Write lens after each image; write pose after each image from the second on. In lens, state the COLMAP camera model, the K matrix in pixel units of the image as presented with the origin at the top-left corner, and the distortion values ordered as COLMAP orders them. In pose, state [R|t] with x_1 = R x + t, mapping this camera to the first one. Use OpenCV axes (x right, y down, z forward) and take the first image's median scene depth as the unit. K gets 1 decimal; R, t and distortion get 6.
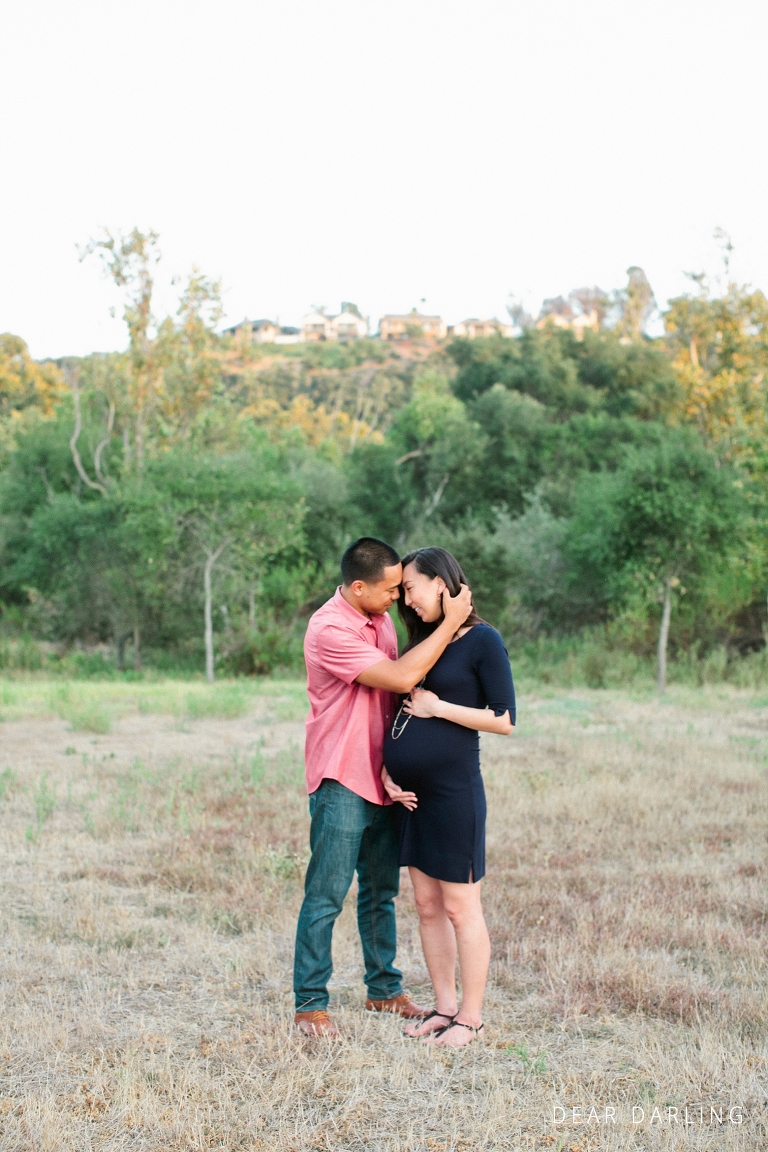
lens RADIAL K [[1921.3, 0, 384.7], [0, 1921.3, 575.0], [0, 0, 1]] dist [-0.039860, 0.000000]
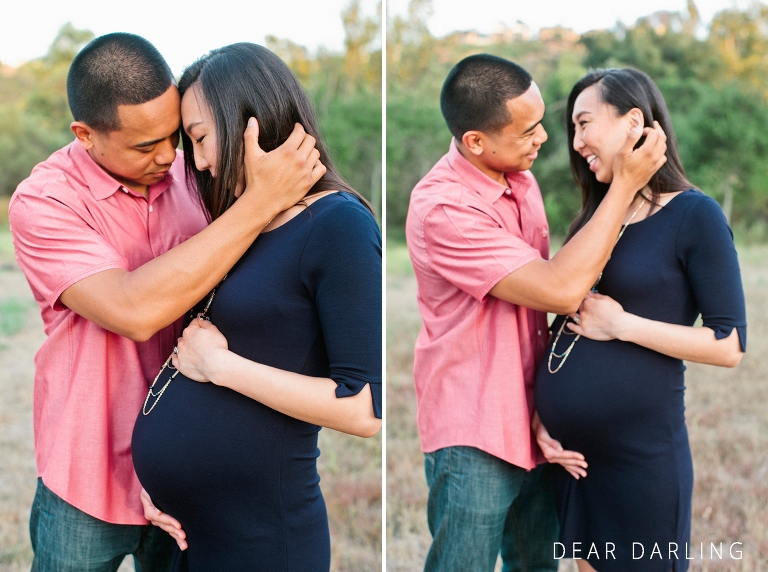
lens RADIAL K [[1074.3, 0, 386.2], [0, 1074.3, 290.8], [0, 0, 1]] dist [0.043584, 0.000000]
pose [[0.989542, -0.009517, -0.143931, 0.001342], [0.023484, 0.995138, 0.095652, 0.020466], [0.142321, -0.098032, 0.984954, 0.618549]]
